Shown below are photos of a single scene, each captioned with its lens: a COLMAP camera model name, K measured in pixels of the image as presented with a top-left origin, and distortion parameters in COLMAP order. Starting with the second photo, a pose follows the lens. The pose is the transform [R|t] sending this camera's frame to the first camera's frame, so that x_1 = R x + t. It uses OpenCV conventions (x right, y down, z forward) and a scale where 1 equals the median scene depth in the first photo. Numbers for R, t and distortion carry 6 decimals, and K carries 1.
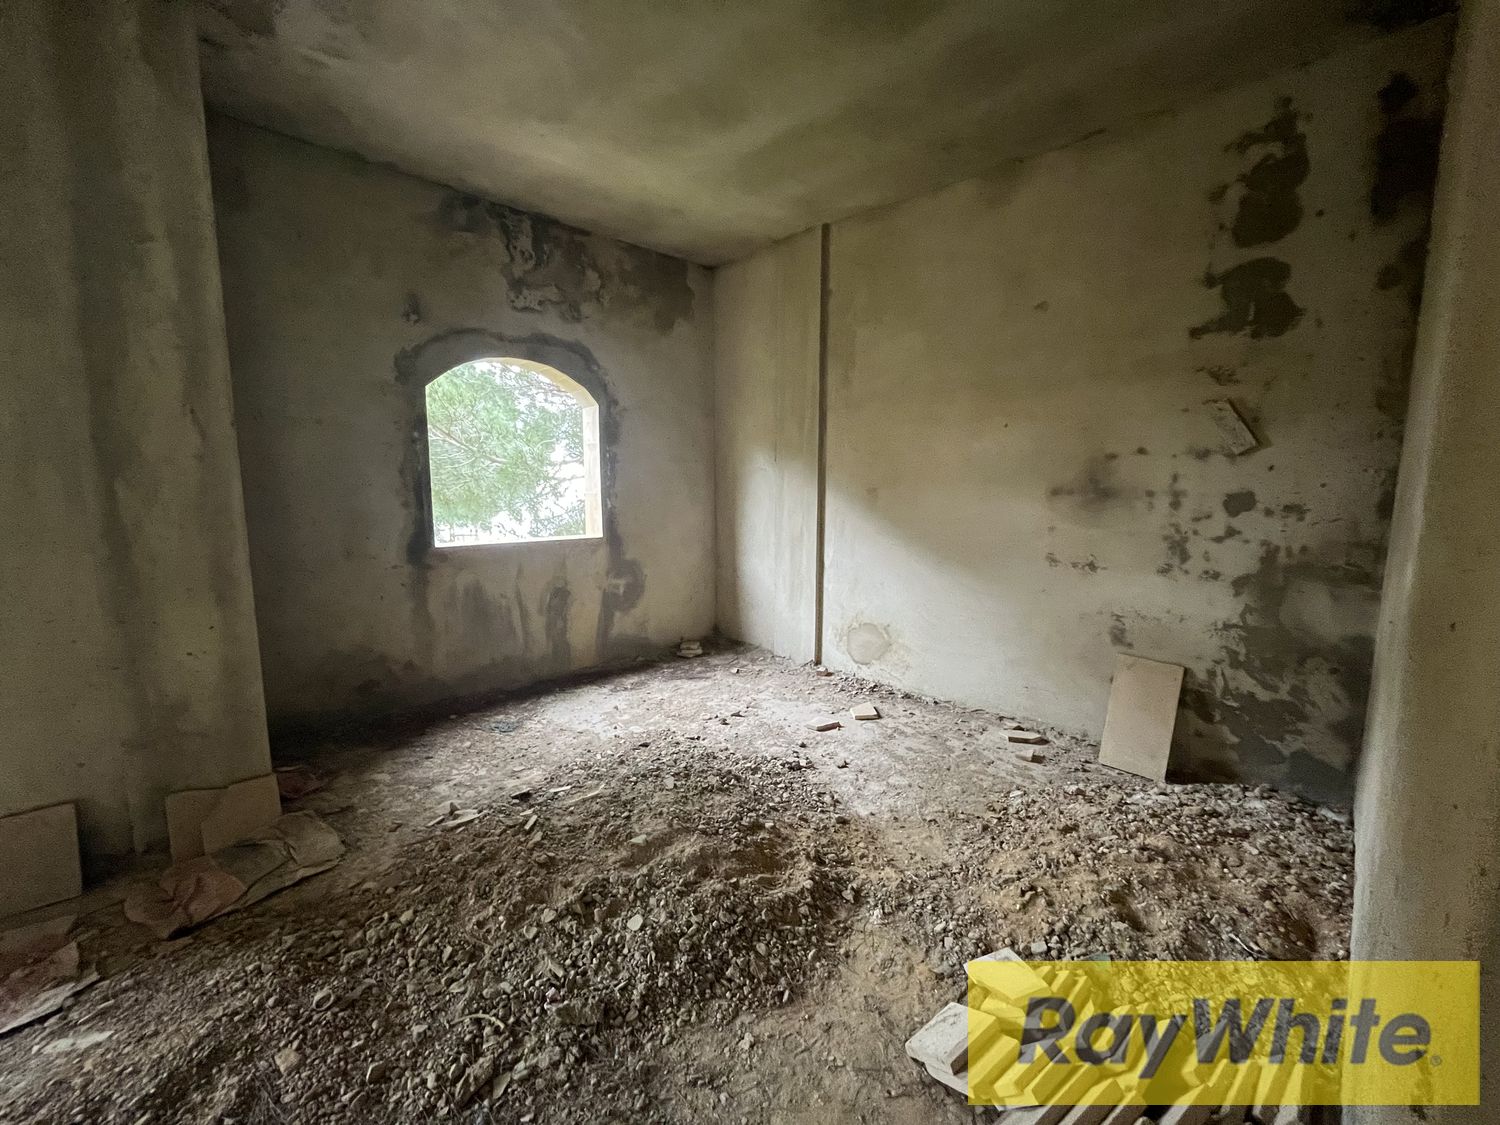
lens RADIAL K [[602.0, 0, 748.8], [0, 602.0, 571.1], [0, 0, 1]] dist [-0.015522, -0.000158]
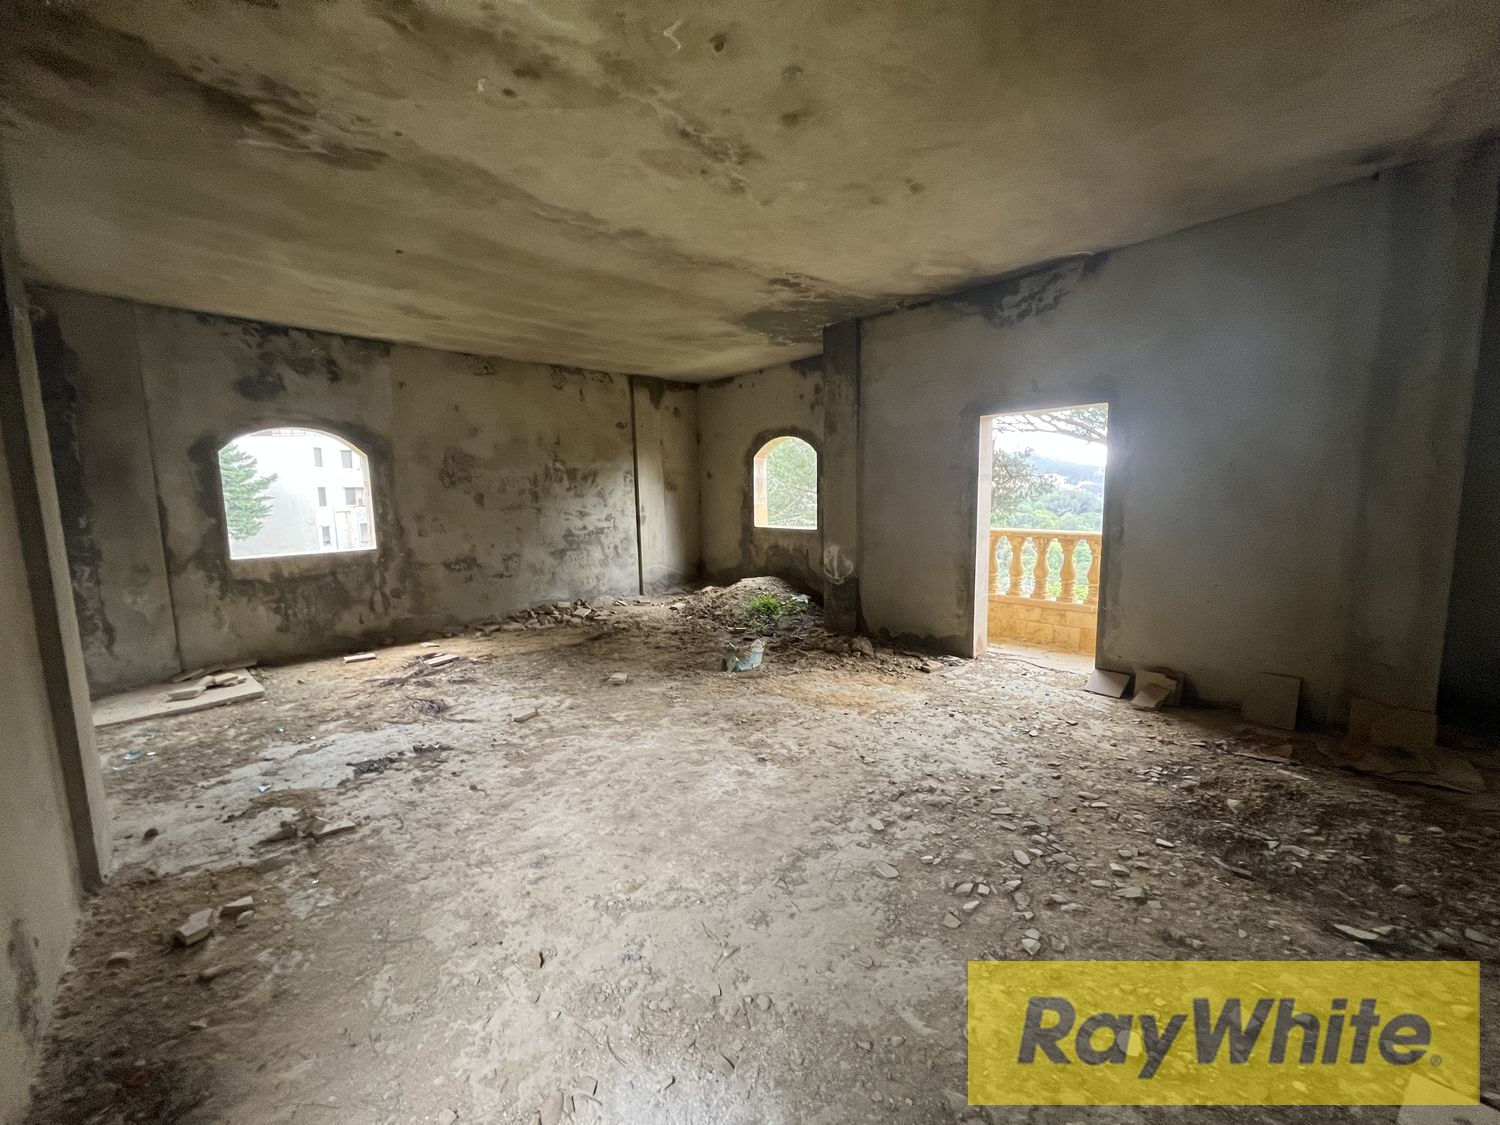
lens RADIAL K [[600.8, 0, 748.4], [0, 600.8, 564.5], [0, 0, 1]] dist [-0.002160, -0.000194]
pose [[0.000305, 0.119270, -0.992862, 0.264611], [-0.113297, 0.986473, 0.118468, 0.010966], [0.993561, 0.112452, 0.013814, -0.313422]]
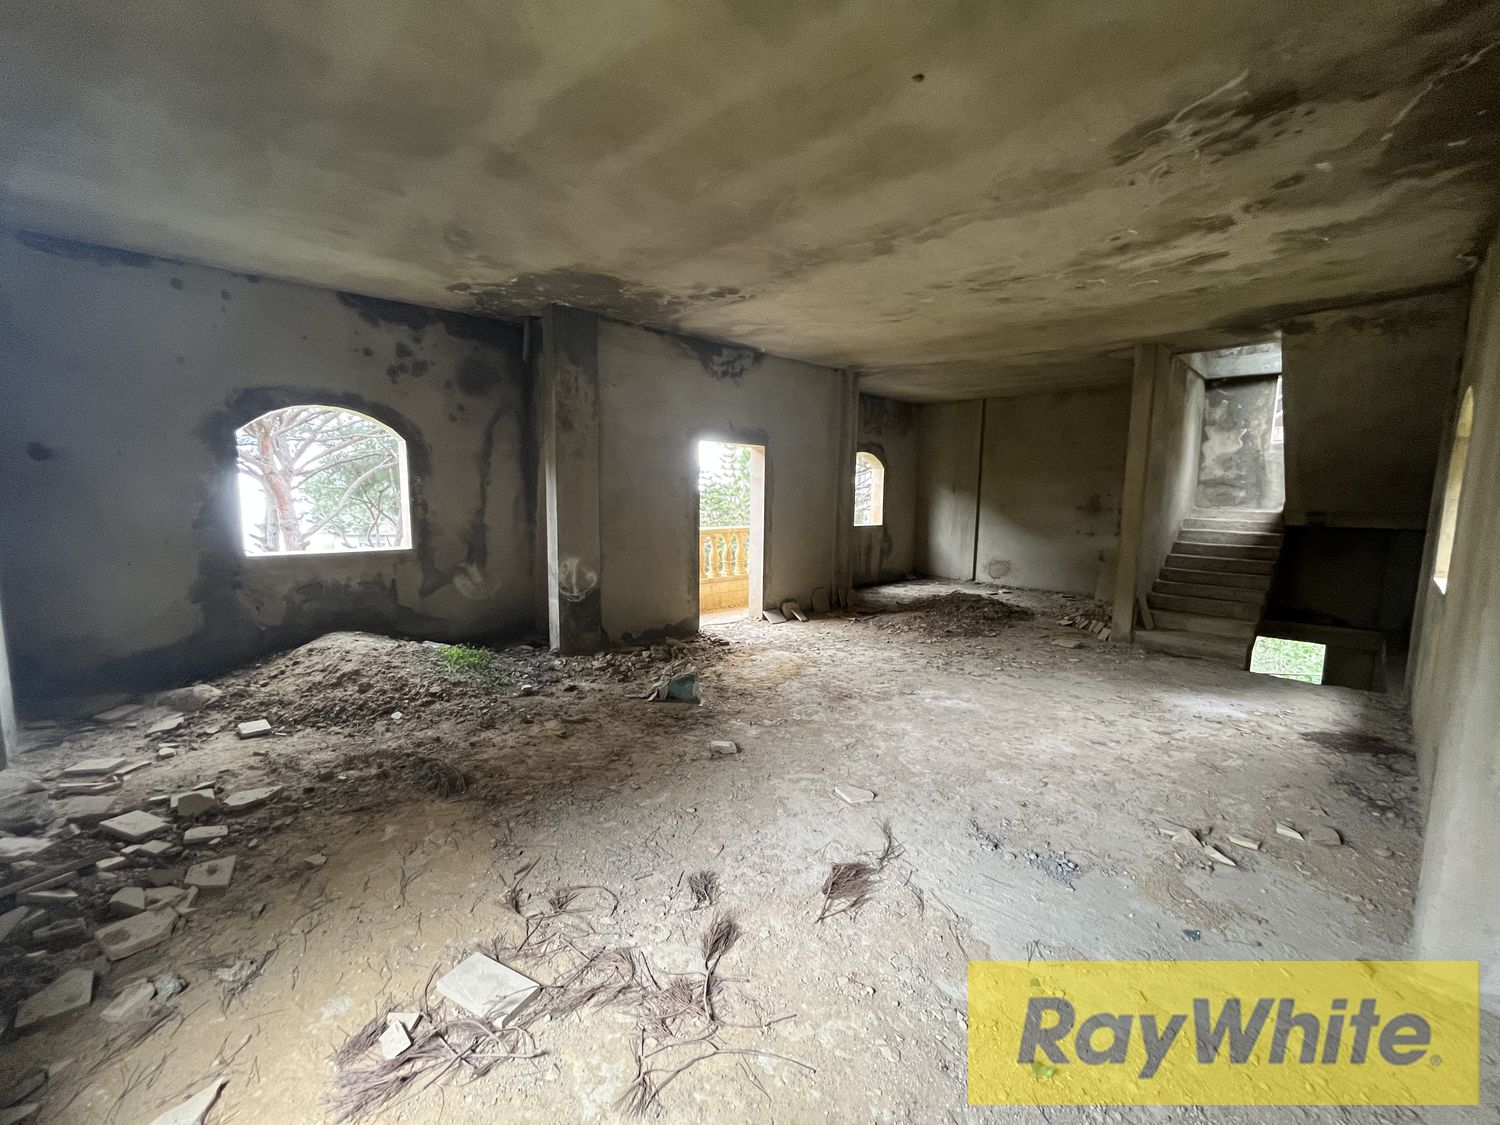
lens RADIAL K [[600.8, 0, 748.4], [0, 600.8, 564.5], [0, 0, 1]] dist [-0.002160, -0.000194]
pose [[0.999955, 0.008091, 0.004931, -0.776852], [-0.008011, 0.999840, -0.016001, 0.139928], [-0.005060, 0.015961, 0.999860, -1.333296]]
